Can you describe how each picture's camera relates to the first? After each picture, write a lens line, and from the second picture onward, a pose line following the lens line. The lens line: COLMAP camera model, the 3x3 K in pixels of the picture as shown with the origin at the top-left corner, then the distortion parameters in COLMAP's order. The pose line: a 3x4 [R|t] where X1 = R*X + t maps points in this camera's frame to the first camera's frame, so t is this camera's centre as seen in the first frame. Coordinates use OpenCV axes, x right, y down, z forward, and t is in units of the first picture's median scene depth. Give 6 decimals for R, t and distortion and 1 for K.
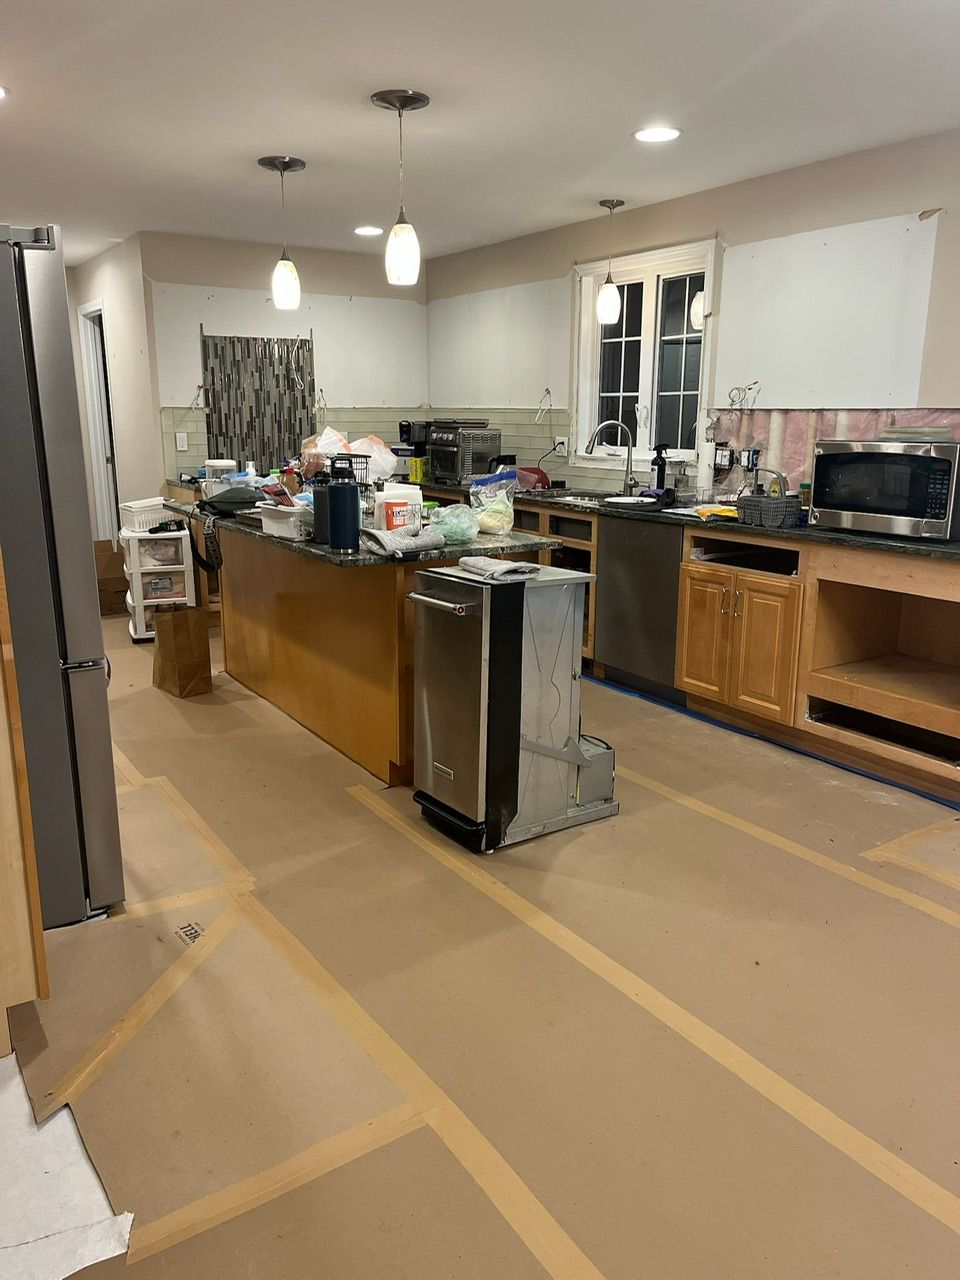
lens RADIAL K [[963.7, 0, 483.2], [0, 963.7, 636.3], [0, 0, 1]] dist [0.052345, -0.007925]
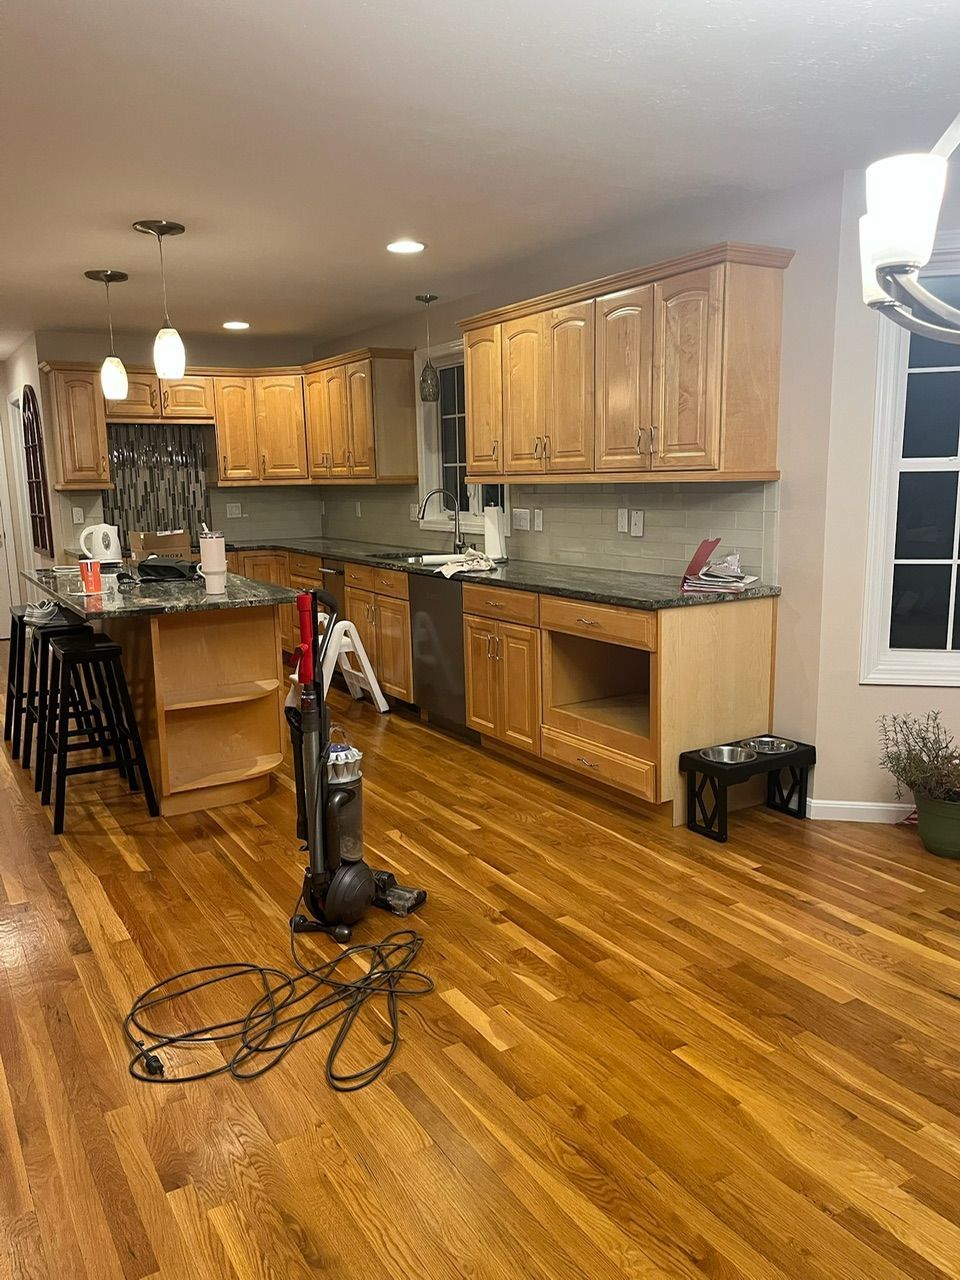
lens RADIAL K [[963.7, 0, 476.1], [0, 963.7, 644.5], [0, 0, 1]] dist [0.052345, -0.007925]
pose [[0.999210, -0.017558, -0.035648, 0.258648], [0.015473, 0.998200, -0.057939, 0.024078], [0.036601, 0.057342, 0.997683, -0.109153]]
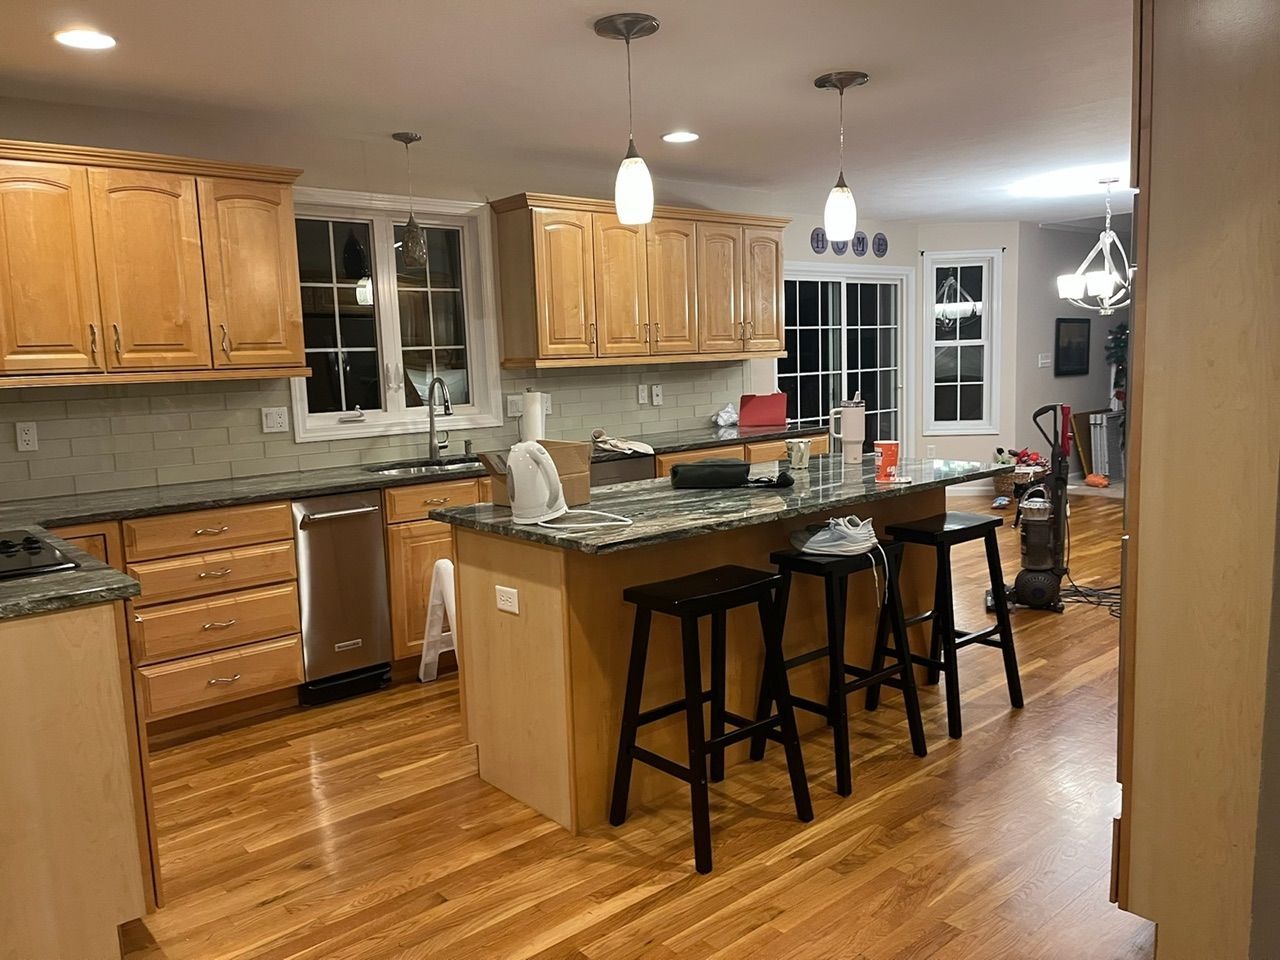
lens RADIAL K [[963.7, 0, 639.7], [0, 963.7, 476.7], [0, 0, 1]] dist [0.052345, -0.007925]
pose [[-0.120084, -0.128973, 0.984350, -1.256698], [0.255980, 0.953975, 0.156221, -0.356906], [-0.959194, 0.270734, -0.081543, 1.445293]]
